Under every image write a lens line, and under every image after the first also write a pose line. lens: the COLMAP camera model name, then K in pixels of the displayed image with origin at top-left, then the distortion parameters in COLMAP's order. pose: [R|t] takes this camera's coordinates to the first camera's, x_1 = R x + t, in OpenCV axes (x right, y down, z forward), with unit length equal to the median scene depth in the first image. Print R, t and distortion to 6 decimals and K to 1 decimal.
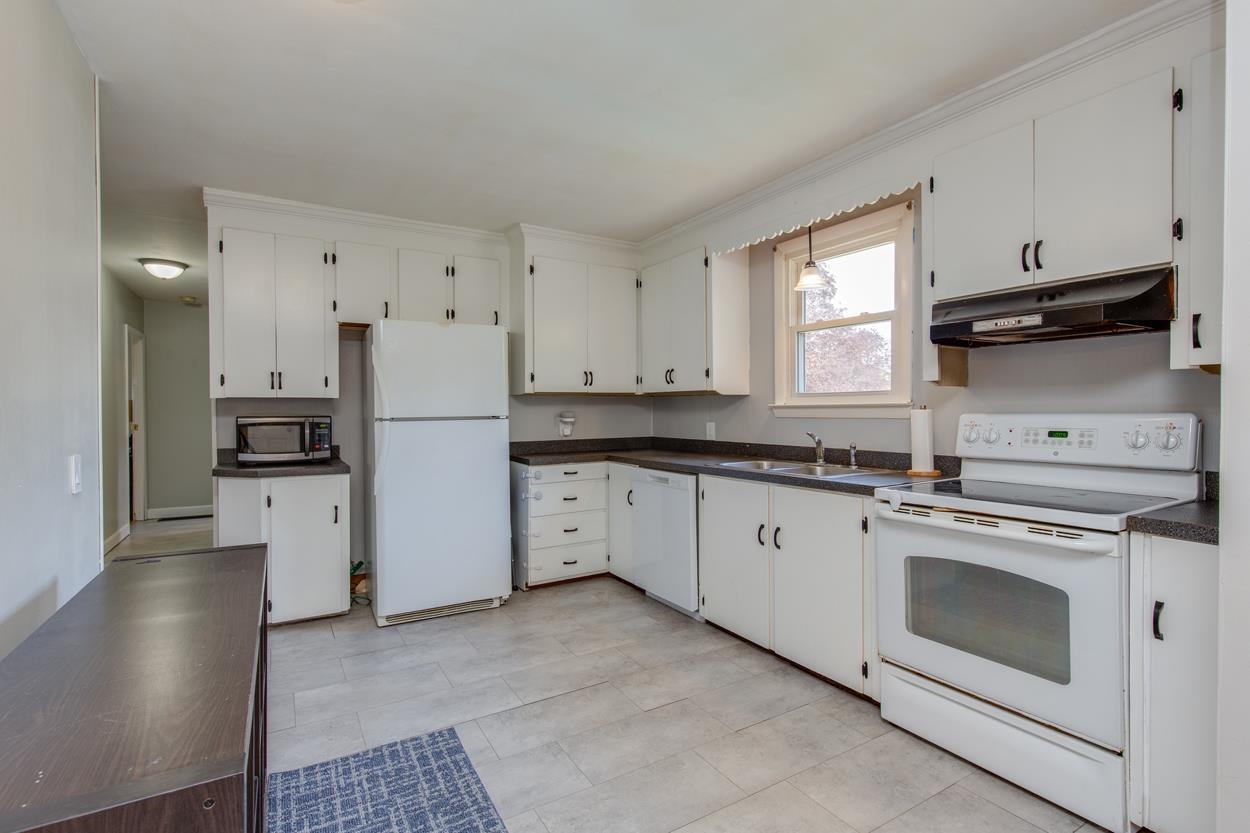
lens RADIAL K [[583.8, 0, 623.8], [0, 583.8, 411.3], [0, 0, 1]] dist [0.006188, -0.000366]
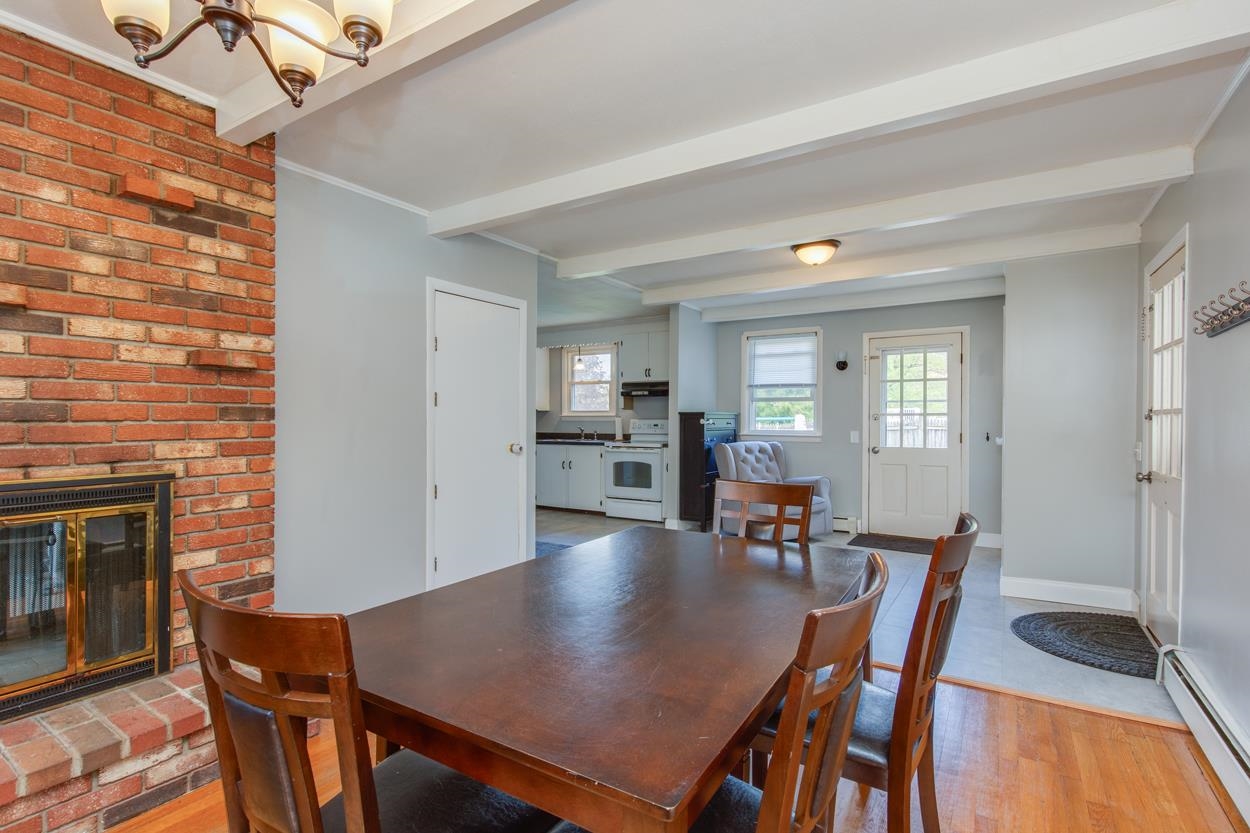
lens RADIAL K [[583.8, 0, 636.9], [0, 583.8, 418.2], [0, 0, 1]] dist [0.006188, -0.000366]
pose [[0.880293, 0.006110, 0.474392, -0.964443], [-0.004761, 0.999980, -0.004045, 0.012959], [-0.474407, 0.001302, 0.880304, -1.954617]]
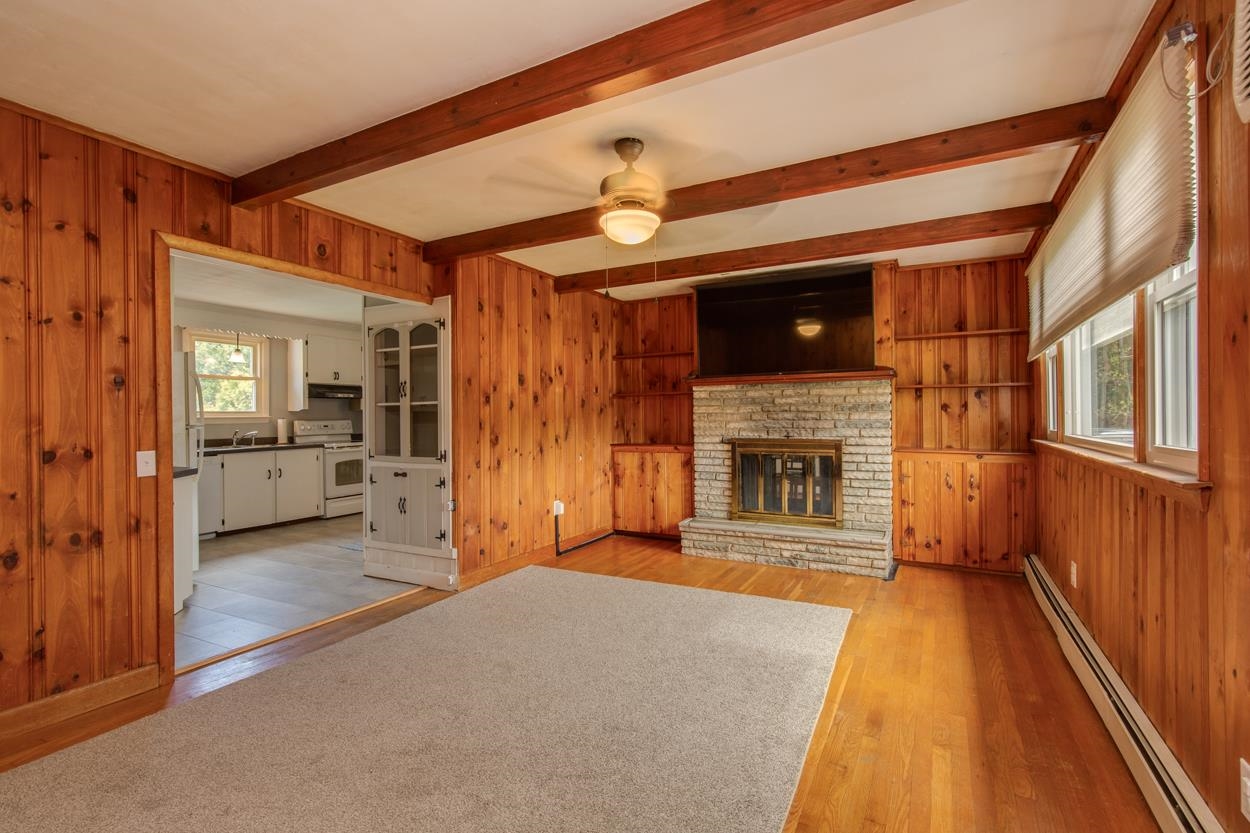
lens RADIAL K [[583.8, 0, 627.5], [0, 583.8, 416.4], [0, 0, 1]] dist [0.006188, -0.000366]
pose [[-0.512613, 0.006098, 0.858598, -3.264077], [0.012886, 0.999917, 0.000592, 0.003468], [-0.858523, 0.011368, -0.512648, 1.299760]]
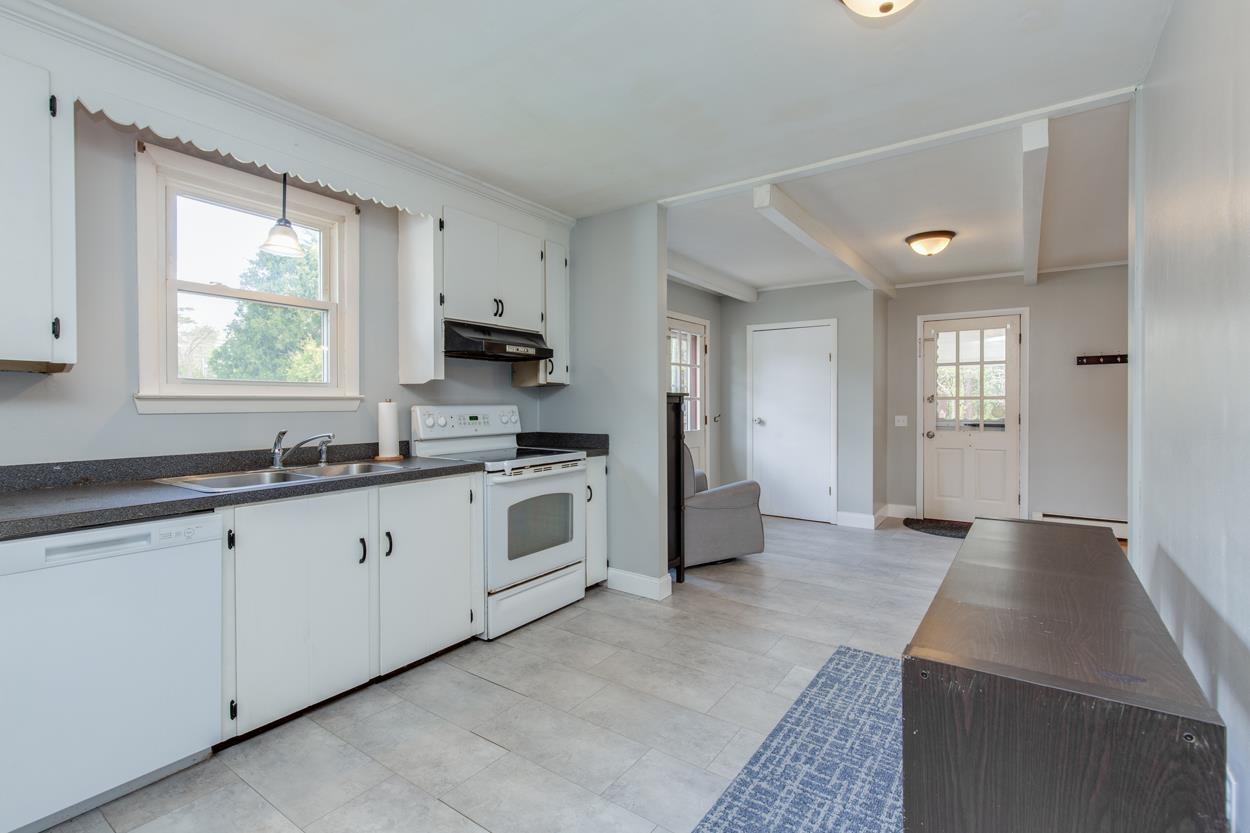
lens RADIAL K [[583.8, 0, 624.8], [0, 583.8, 412.2], [0, 0, 1]] dist [0.006188, -0.000366]
pose [[-0.413860, -0.007408, 0.910311, -0.913724], [0.007884, 0.999900, 0.011721, 0.008077], [-0.910307, 0.012028, -0.413760, 1.345925]]
